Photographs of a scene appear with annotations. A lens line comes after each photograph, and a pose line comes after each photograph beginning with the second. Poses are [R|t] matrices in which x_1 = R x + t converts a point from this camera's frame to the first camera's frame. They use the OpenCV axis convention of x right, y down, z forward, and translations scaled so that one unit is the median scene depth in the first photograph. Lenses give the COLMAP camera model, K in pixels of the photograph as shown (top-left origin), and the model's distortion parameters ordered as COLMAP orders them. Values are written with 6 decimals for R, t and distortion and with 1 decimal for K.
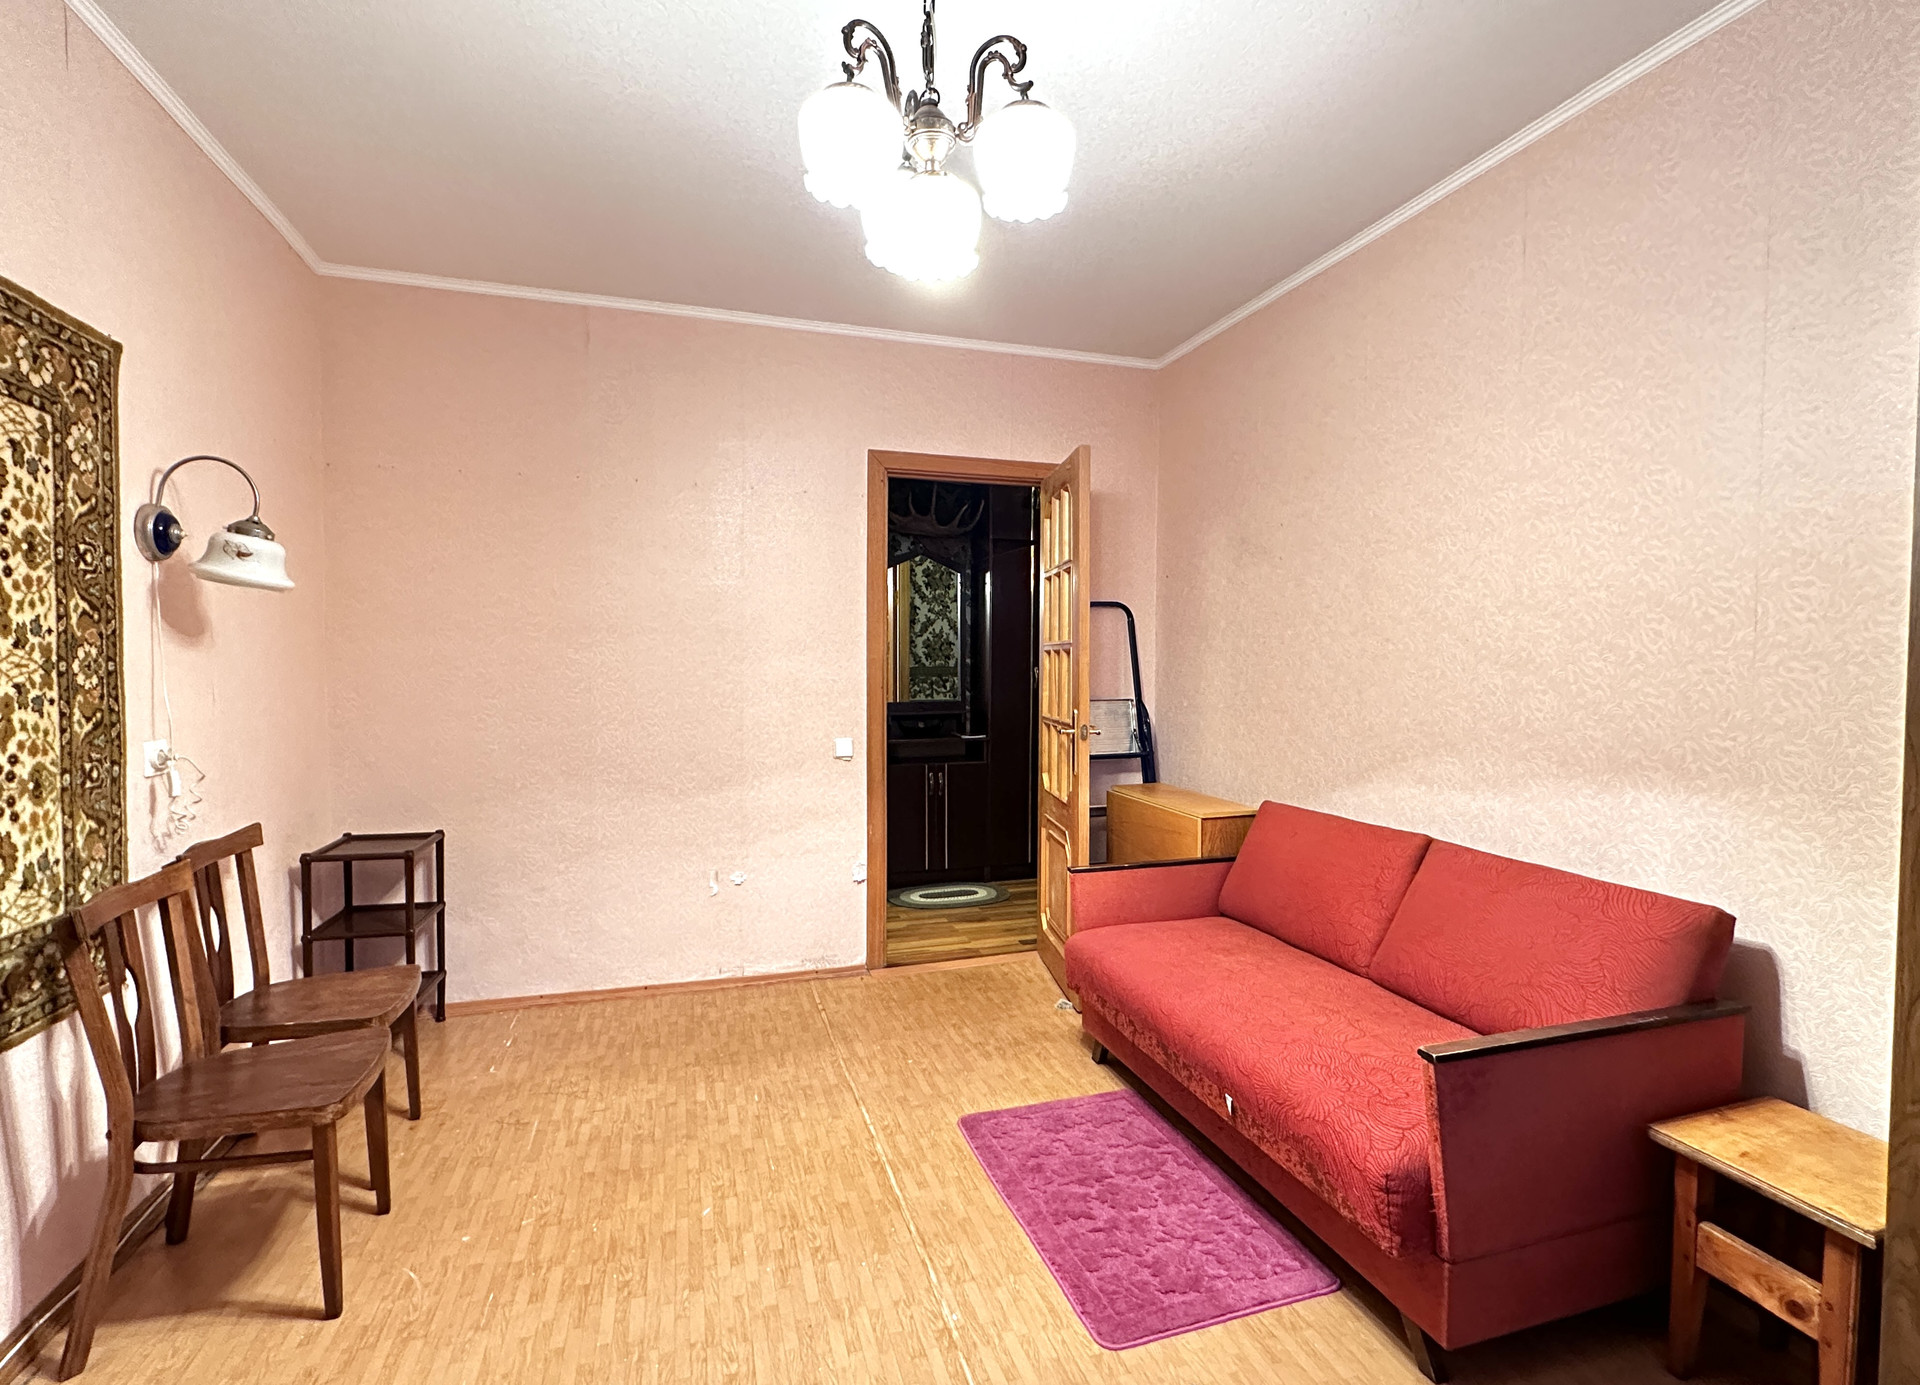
lens RADIAL K [[899.5, 0, 960.0], [0, 899.5, 692.5], [0, 0, 1]] dist [0.000845, 0.000166]
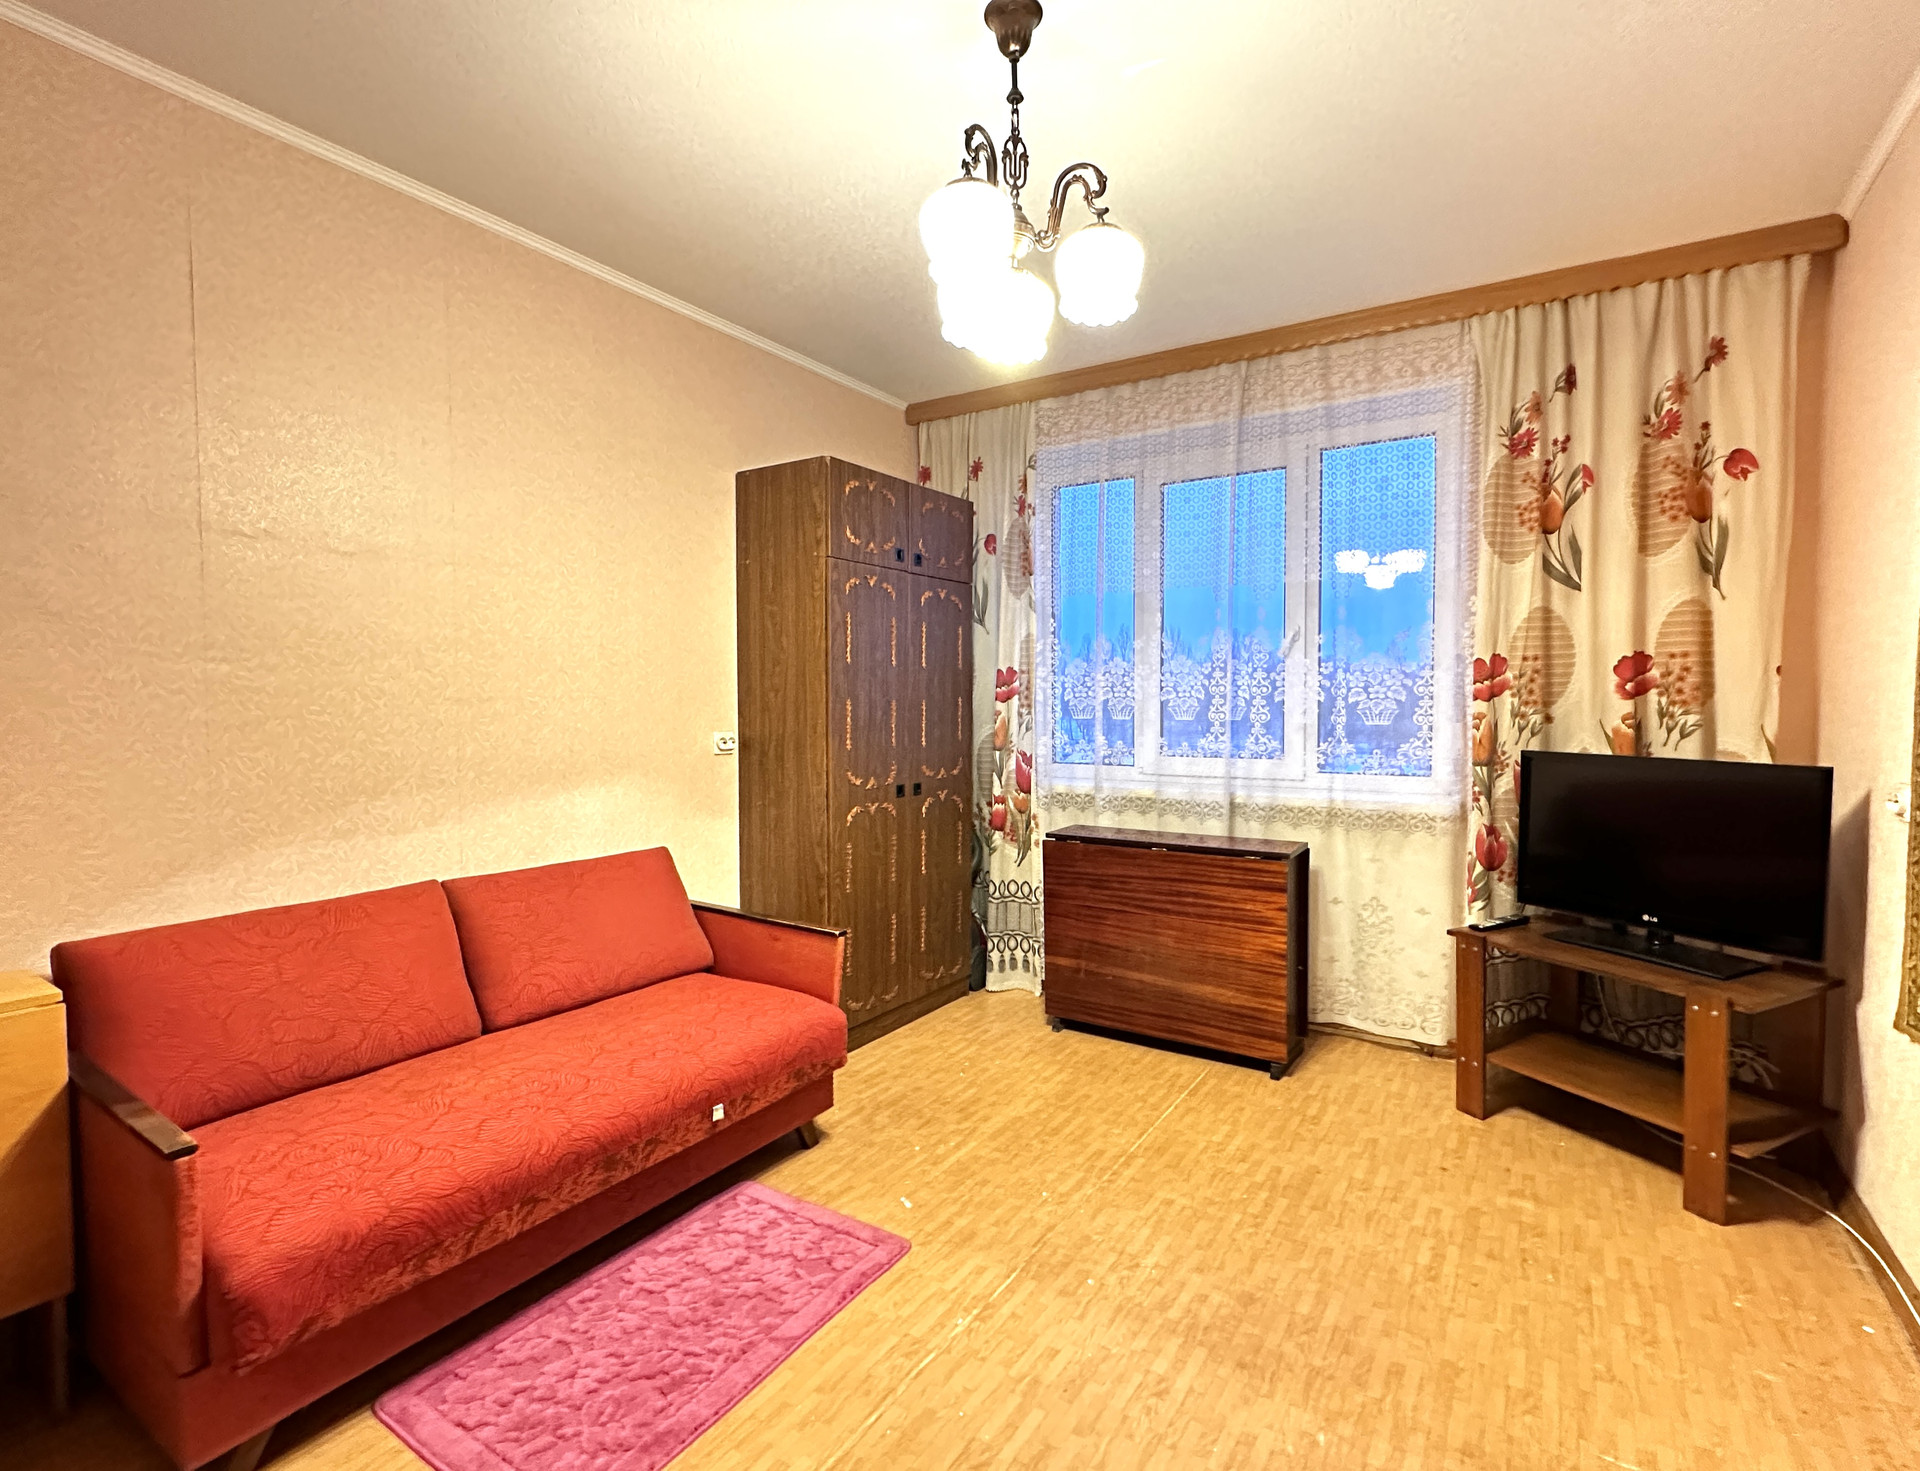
lens RADIAL K [[902.8, 0, 1017.1], [0, 902.8, 736.7], [0, 0, 1]] dist [-0.002347, -0.000520]
pose [[-0.666778, -0.038421, 0.744266, -0.800951], [0.017069, 0.997621, 0.066792, -0.056204], [-0.745061, 0.057239, -0.664535, 1.596306]]
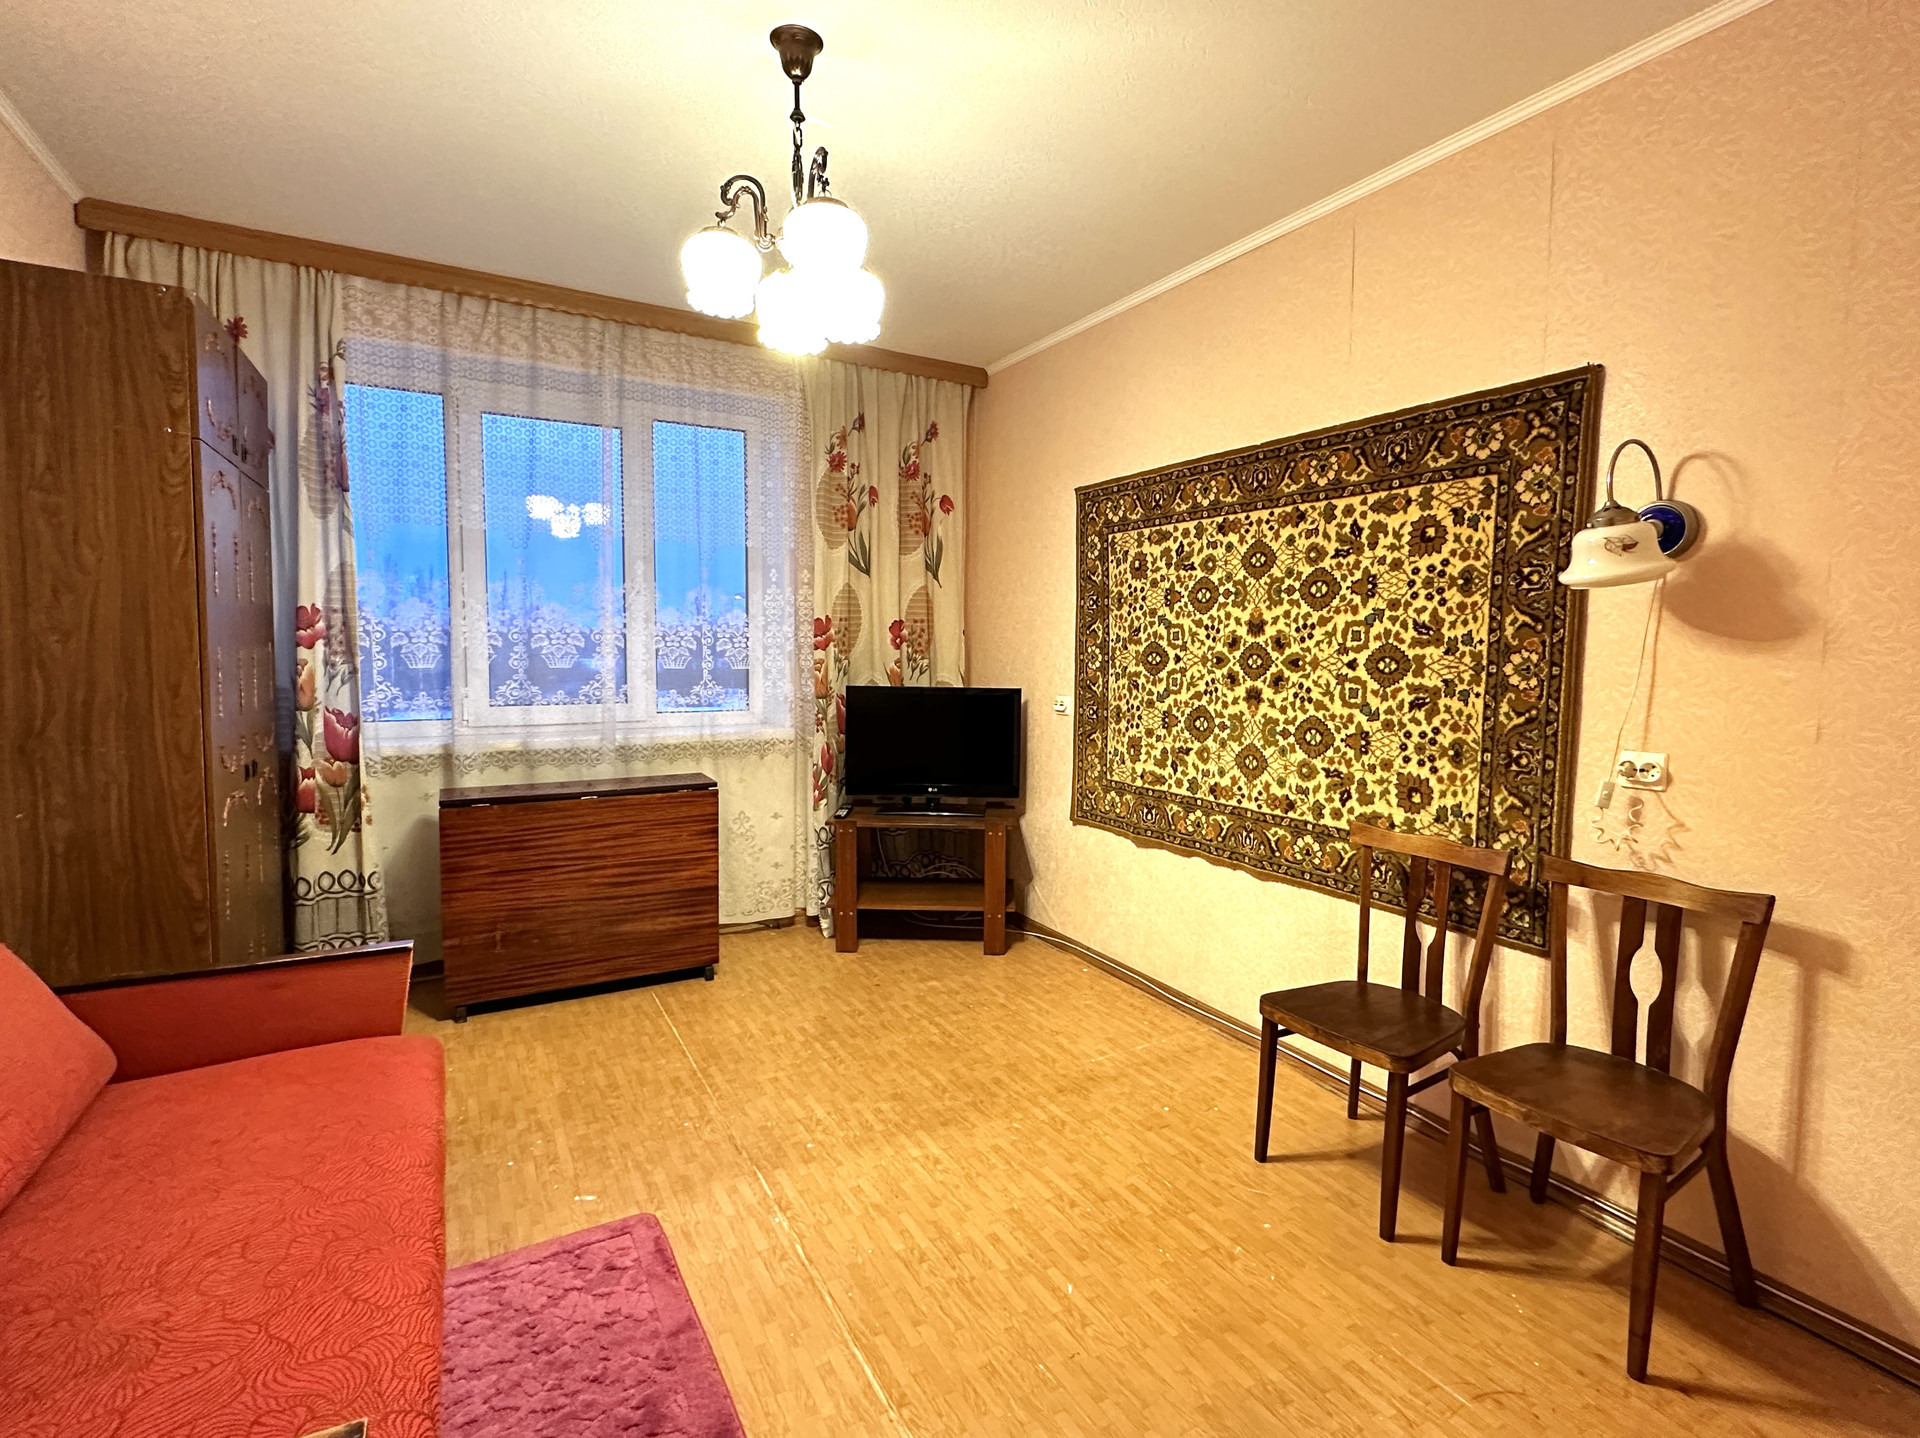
lens RADIAL K [[892.2, 0, 965.6], [0, 892.2, 700.7], [0, 0, 1]] dist [-0.001451, 0.000054]
pose [[-0.975983, -0.004746, -0.217795, 0.010332], [-0.024991, 0.995601, 0.090297, -0.080143], [0.216409, 0.093571, -0.971808, 2.085217]]
